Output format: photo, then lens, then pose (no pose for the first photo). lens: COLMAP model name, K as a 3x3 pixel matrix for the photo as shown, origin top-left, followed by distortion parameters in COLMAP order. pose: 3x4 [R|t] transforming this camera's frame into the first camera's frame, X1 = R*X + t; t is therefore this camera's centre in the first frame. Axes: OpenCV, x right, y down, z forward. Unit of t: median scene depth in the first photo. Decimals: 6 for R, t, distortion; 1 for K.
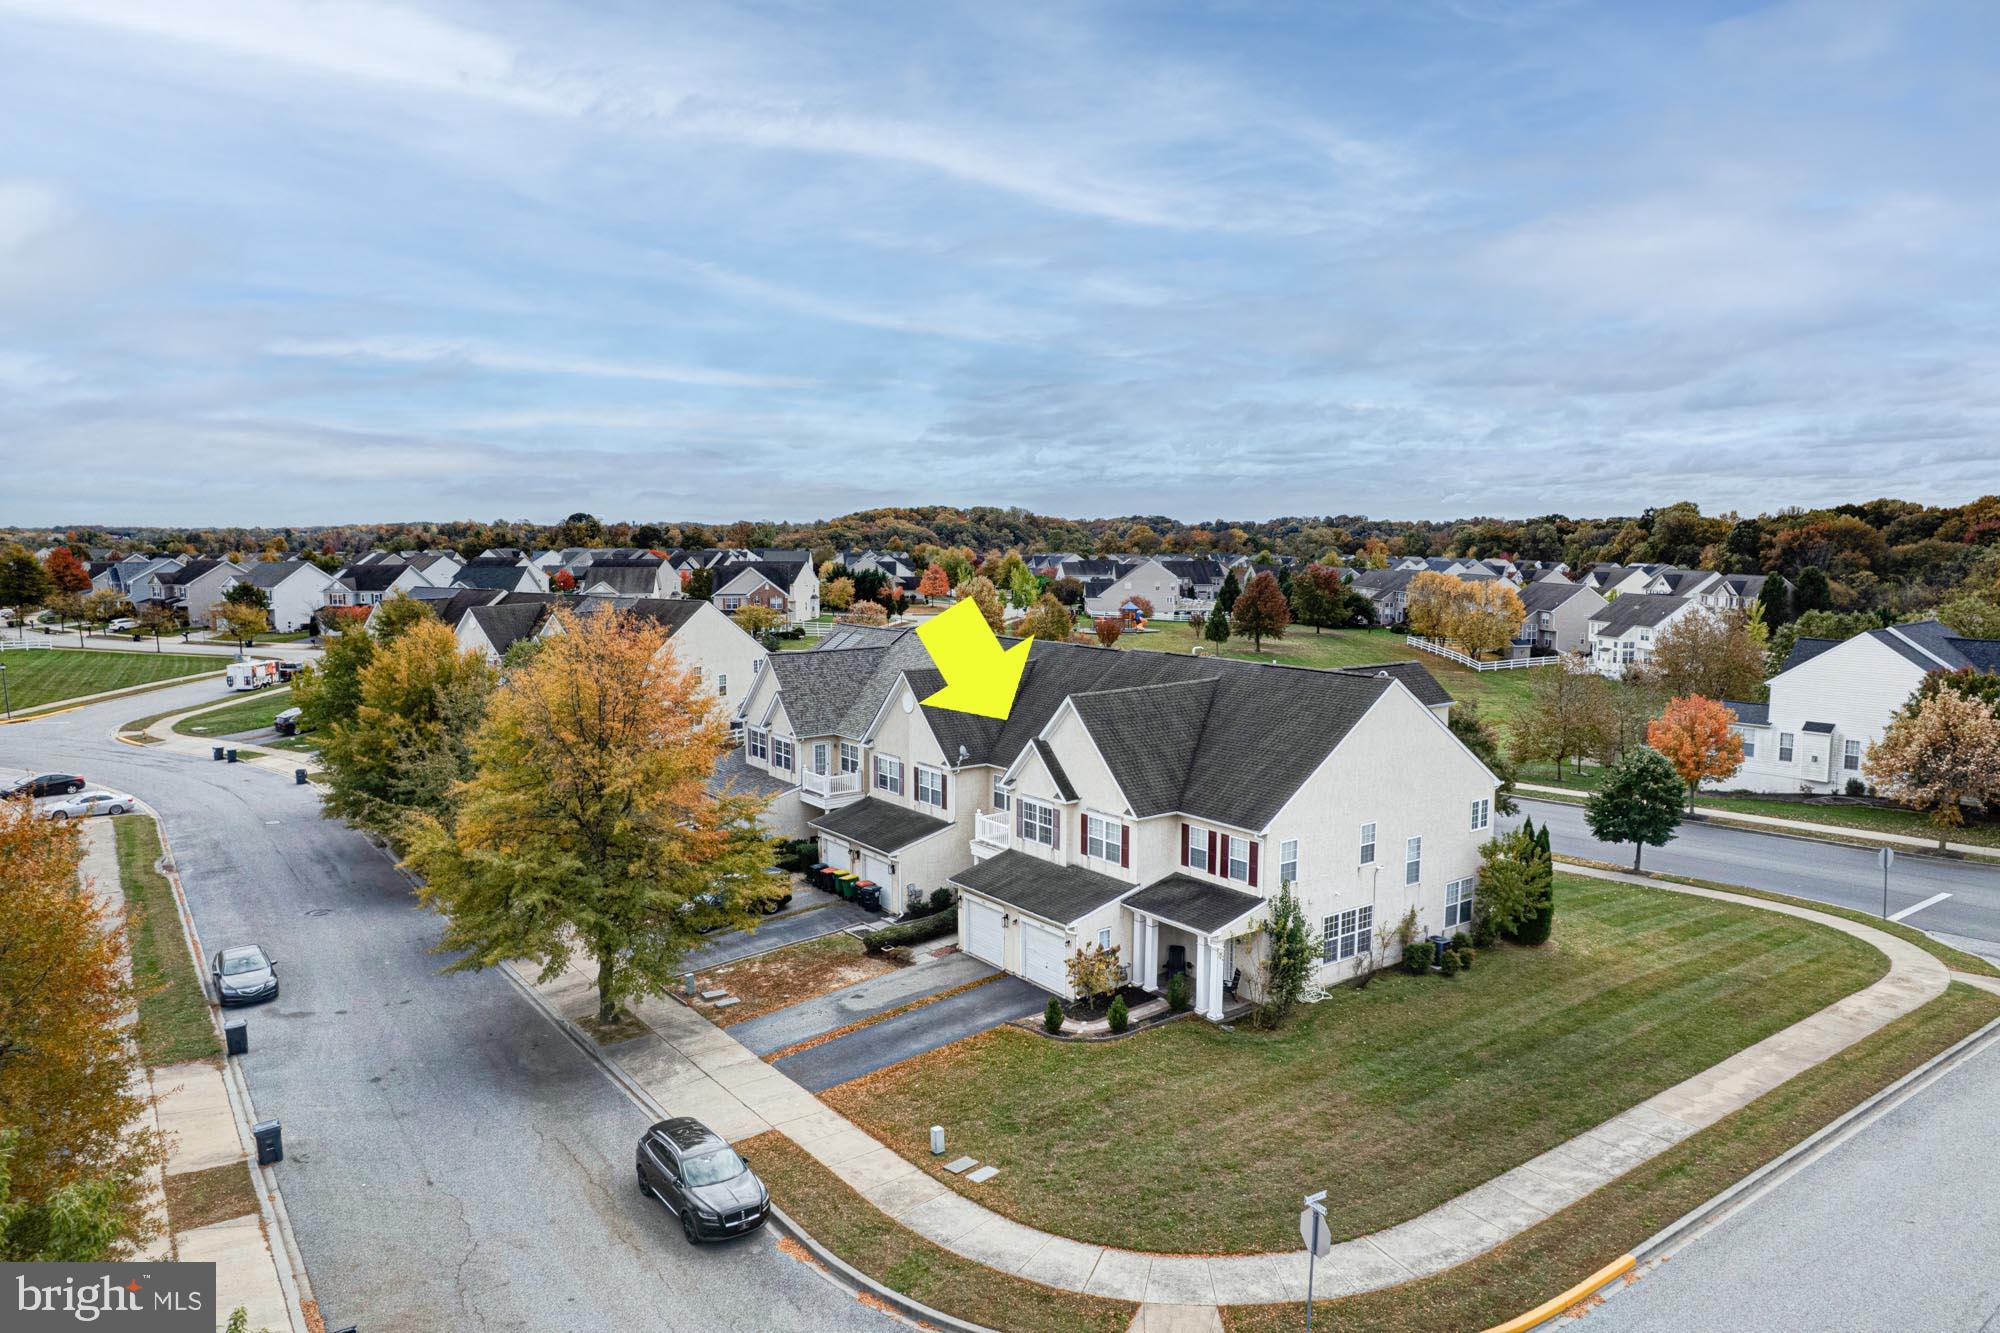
lens RADIAL K [[1283.1, 0, 1012.6], [0, 1283.1, 676.4], [0, 0, 1]] dist [-0.071590, 0.060587]
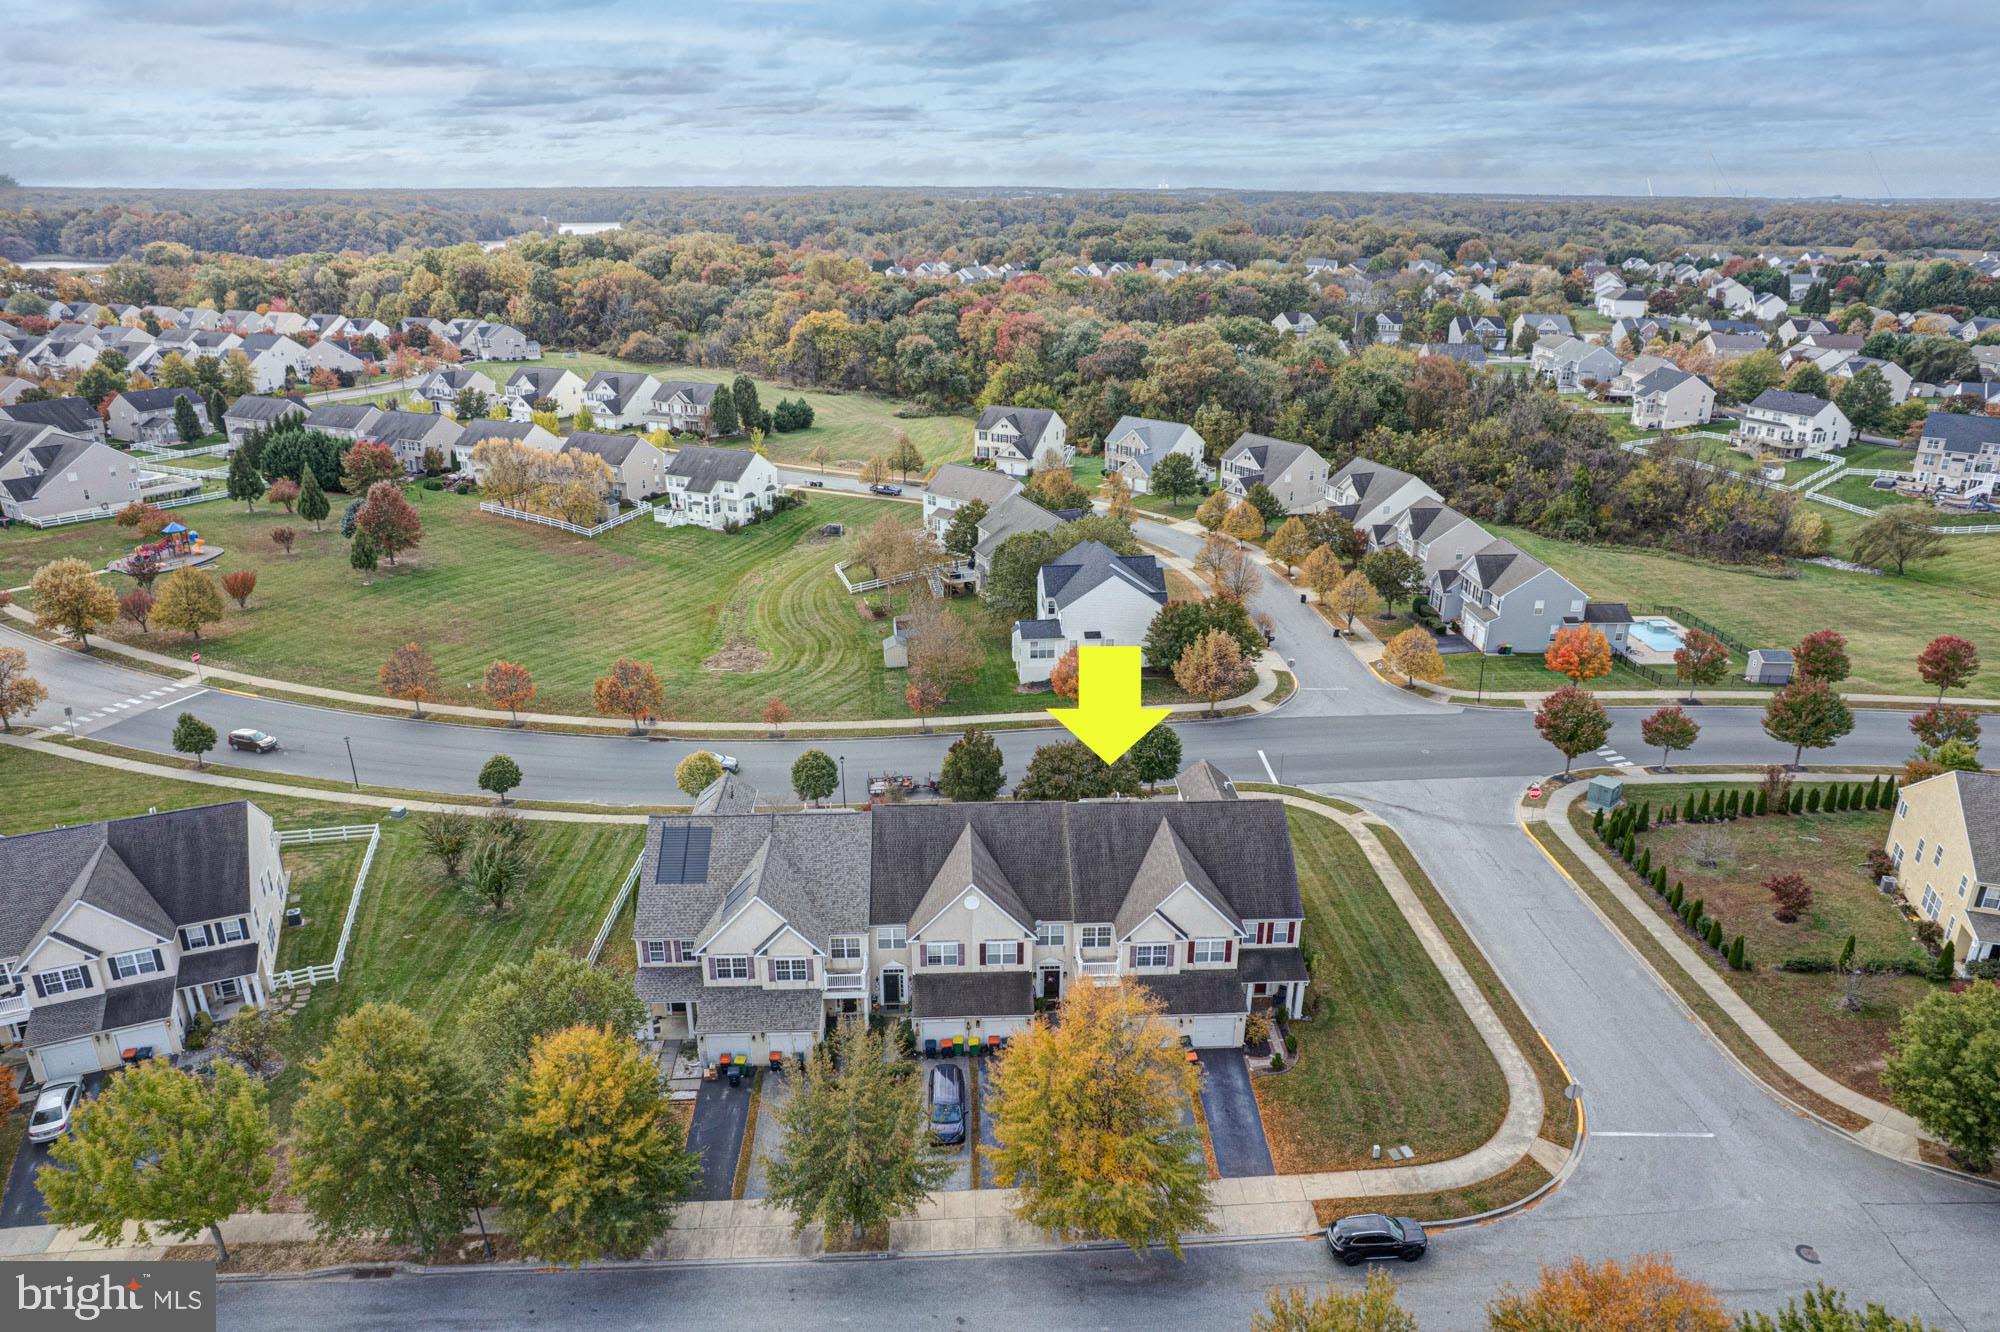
lens RADIAL K [[1278.7, 0, 1010.2], [0, 1278.7, 675.5], [0, 0, 1]] dist [-0.066956, 0.054054]
pose [[0.554825, -0.297538, 0.776943, -1.229631], [0.089651, 0.949806, 0.299717, -0.719968], [-0.827123, -0.096637, 0.553651, 0.323070]]
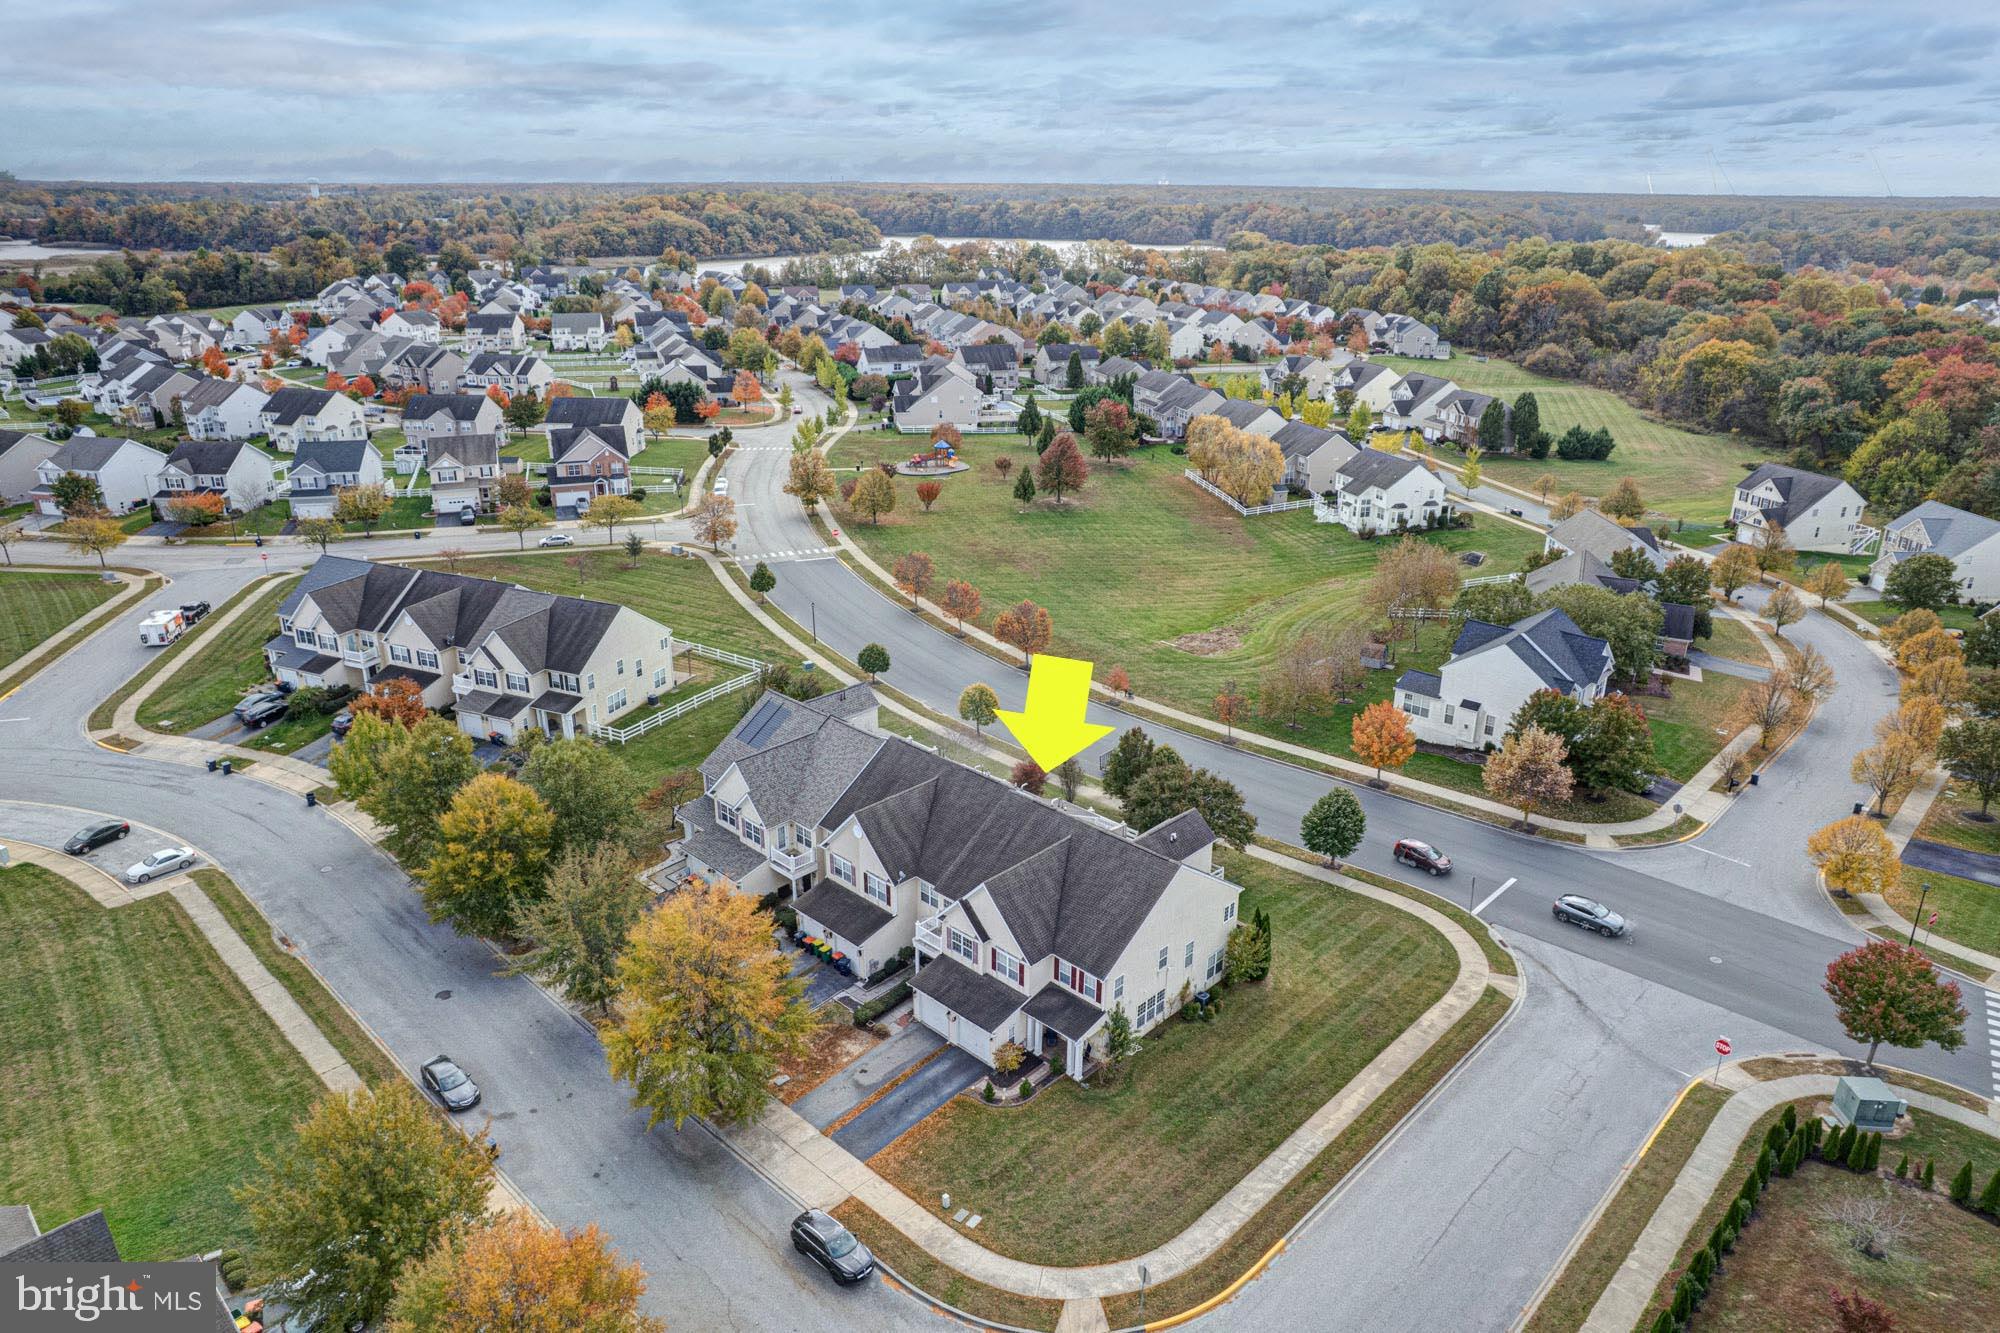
lens RADIAL K [[1278.7, 0, 1010.2], [0, 1278.7, 676.0], [0, 0, 1]] dist [-0.066956, 0.054054]
pose [[0.985505, -0.054437, 0.160677, -0.163594], [0.011506, 0.966386, 0.256837, -0.638827], [-0.169257, -0.251265, 0.953005, -0.455233]]
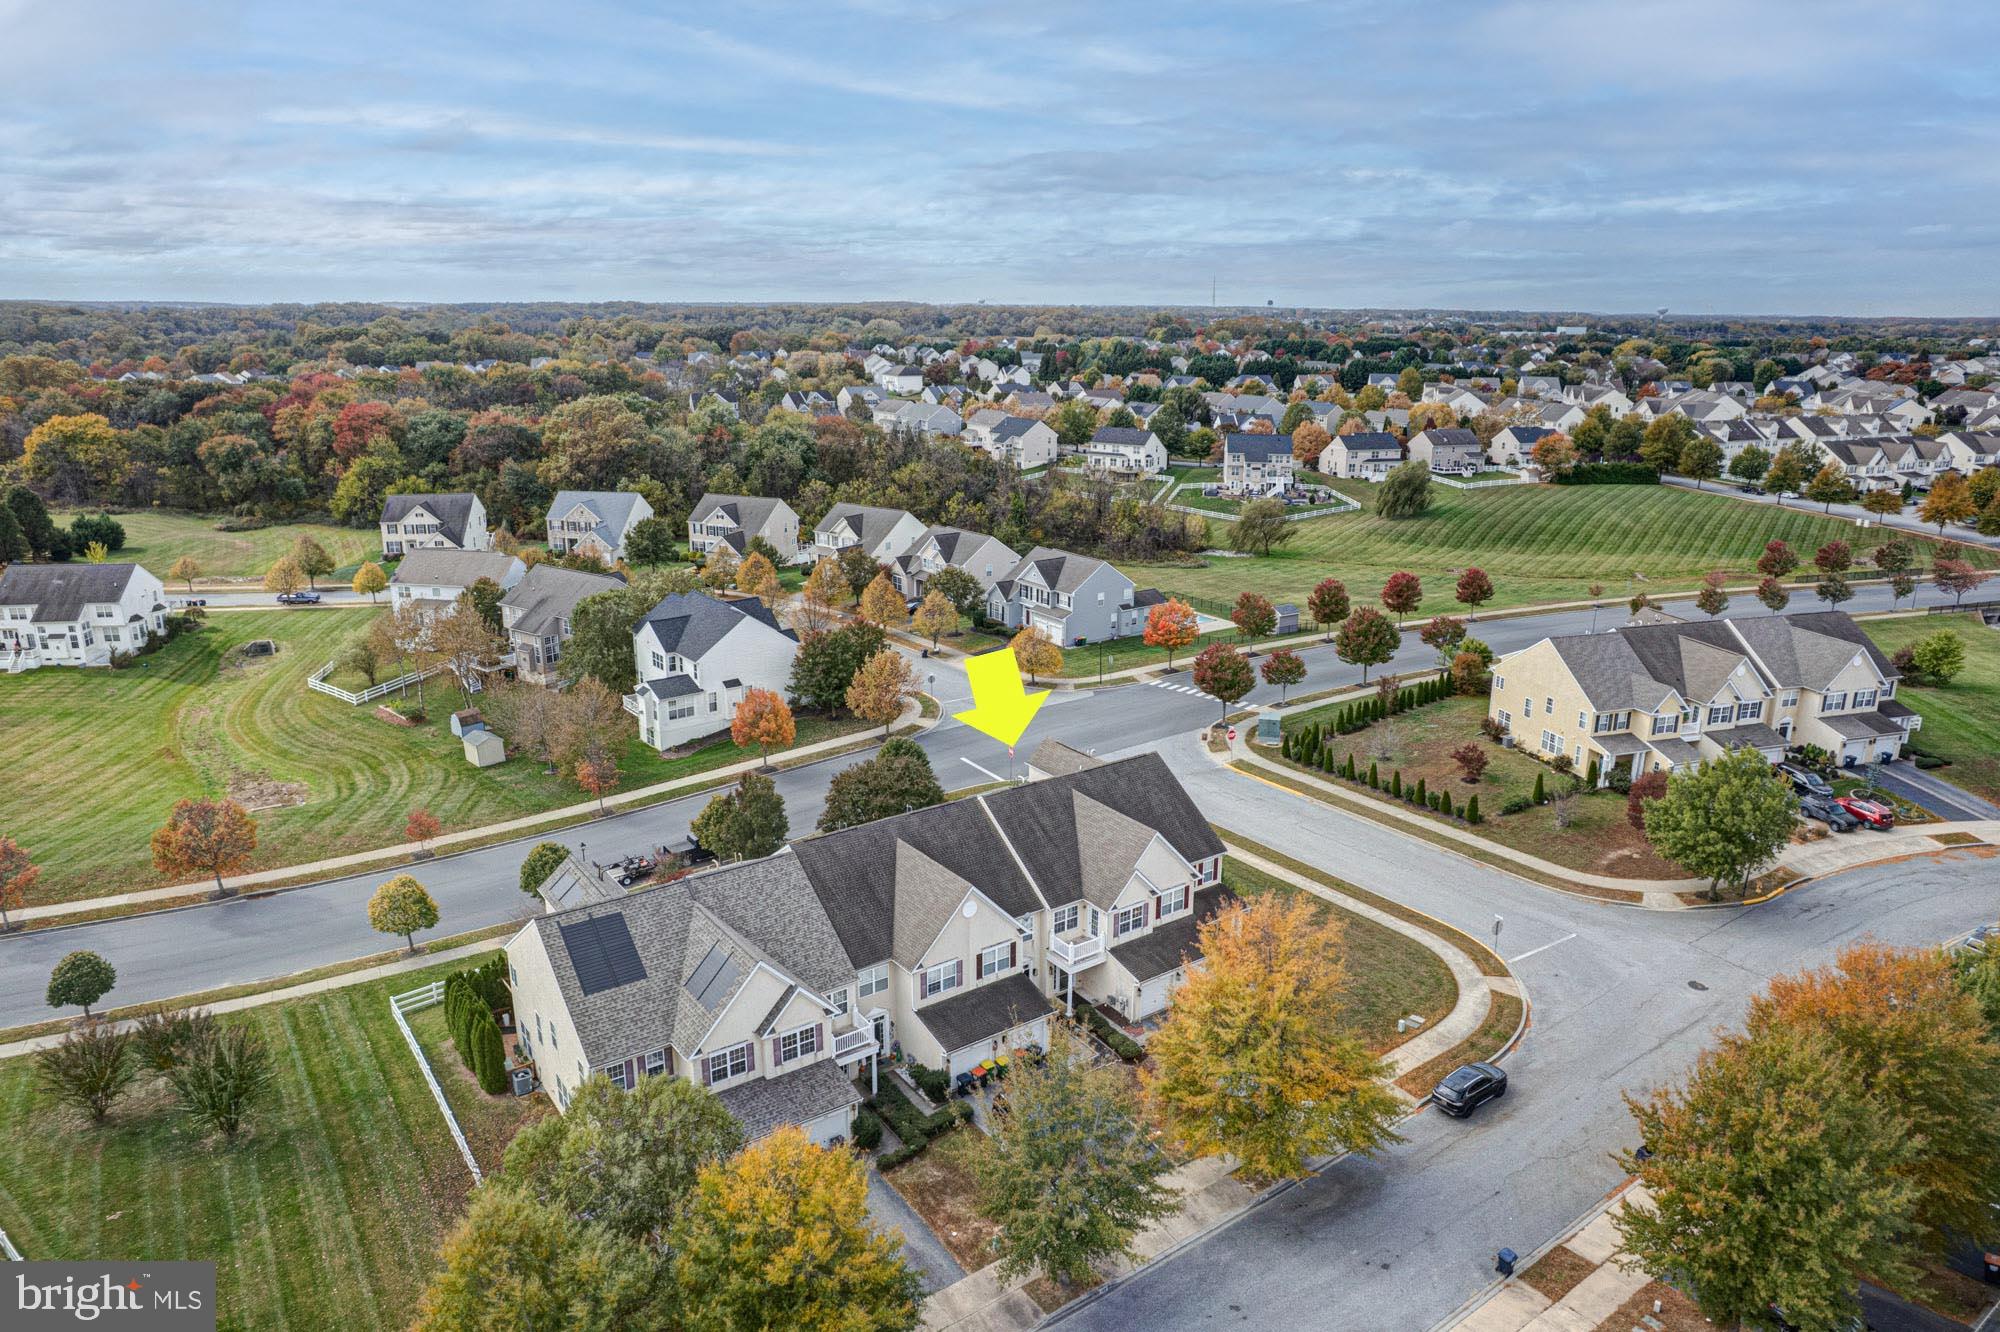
lens RADIAL K [[1283.1, 0, 1012.6], [0, 1283.1, 675.9], [0, 0, 1]] dist [-0.071590, 0.060587]
pose [[0.007100, -0.280836, 0.959729, -1.405134], [0.105292, 0.954628, 0.278565, -0.620666], [-0.994416, 0.099074, 0.036348, 1.093882]]
